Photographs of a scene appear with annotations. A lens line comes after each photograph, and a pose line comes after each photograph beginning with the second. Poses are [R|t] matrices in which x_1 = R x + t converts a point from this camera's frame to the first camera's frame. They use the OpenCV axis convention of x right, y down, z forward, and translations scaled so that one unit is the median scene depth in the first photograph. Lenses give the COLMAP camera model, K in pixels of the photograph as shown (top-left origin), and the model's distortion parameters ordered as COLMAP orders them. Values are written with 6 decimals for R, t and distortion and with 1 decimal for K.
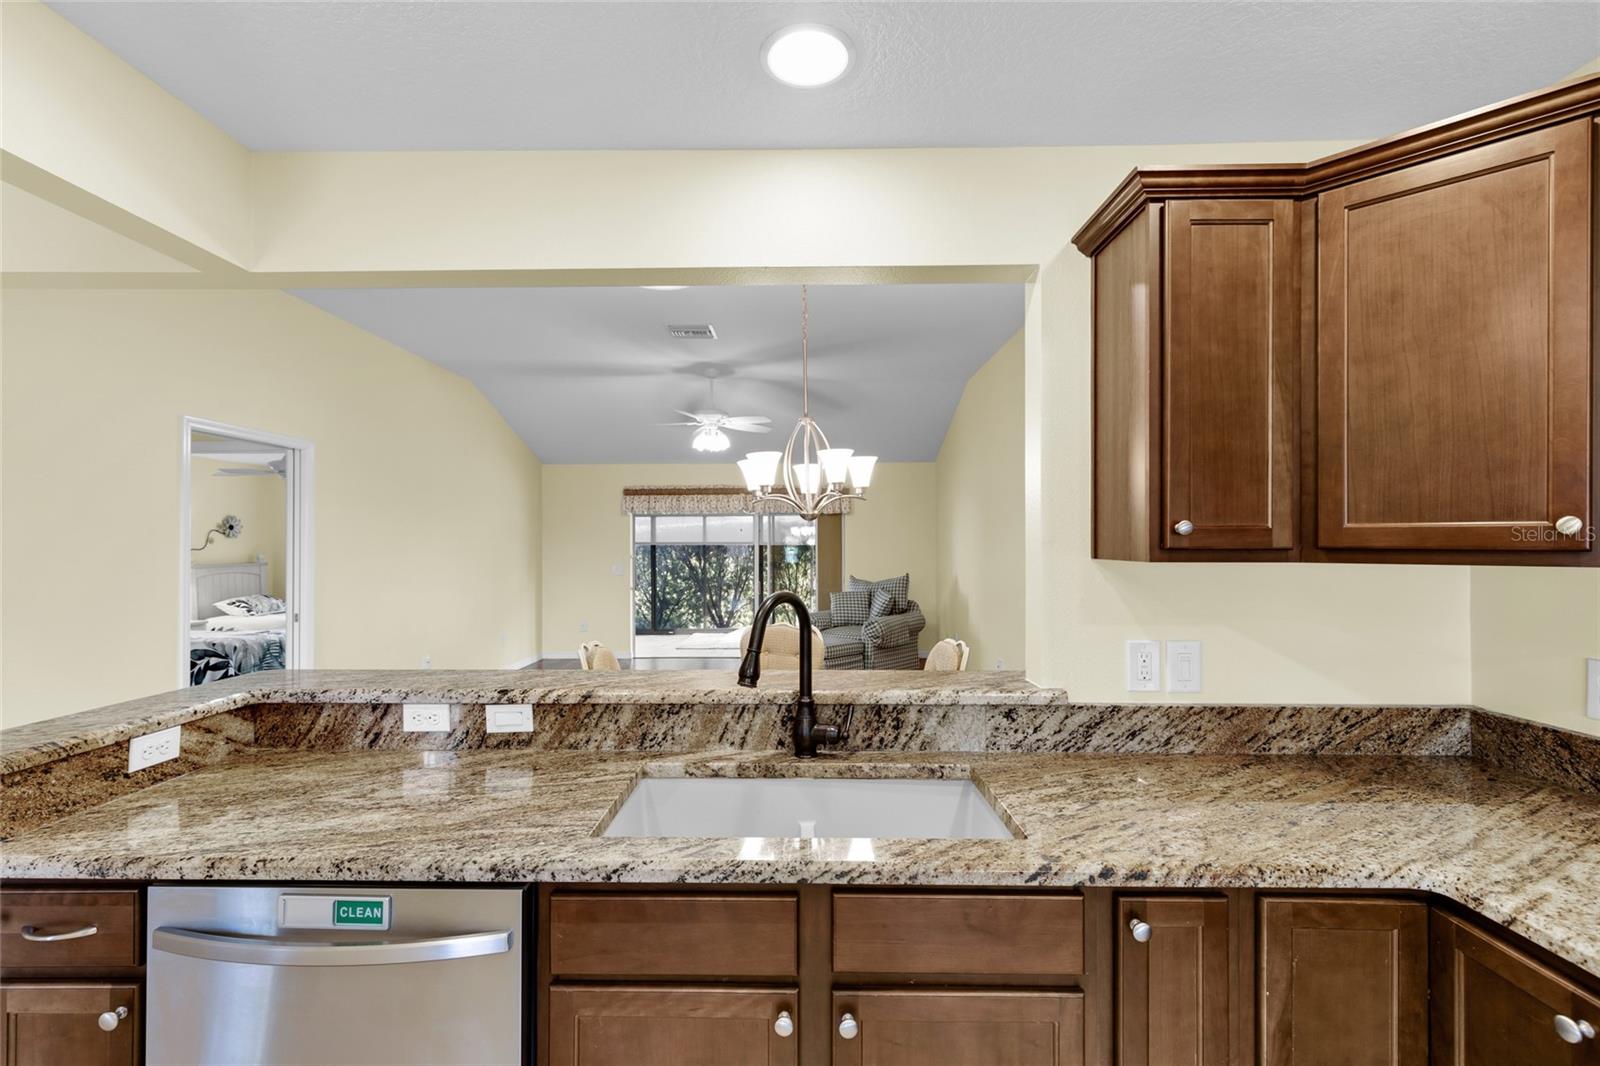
lens RADIAL K [[725.3, 0, 789.2], [0, 725.3, 543.3], [0, 0, 1]] dist [0.006867, -0.000266]
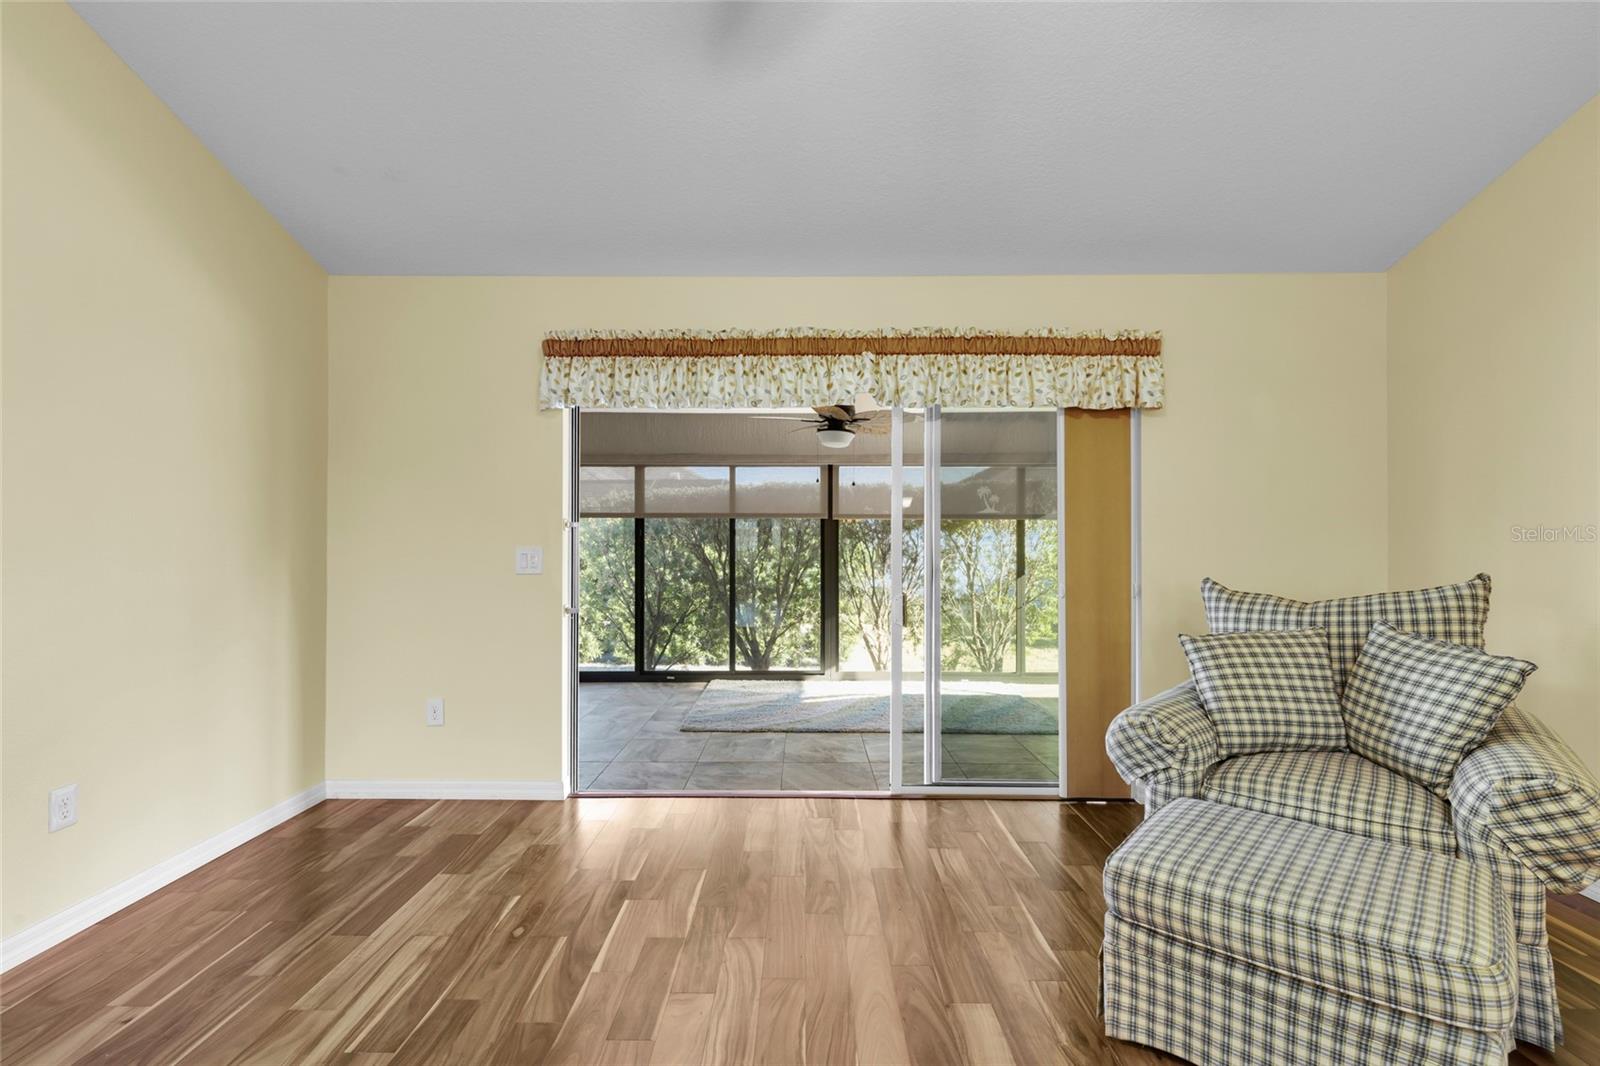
lens RADIAL K [[712.2, 0, 796.0], [0, 712.2, 537.4], [0, 0, 1]] dist [0.000520, -0.000168]
pose [[0.999951, 0.005484, 0.008192, -0.510617], [-0.005449, 0.999976, -0.004304, 0.128869], [-0.008216, 0.004259, 0.999957, 3.257308]]
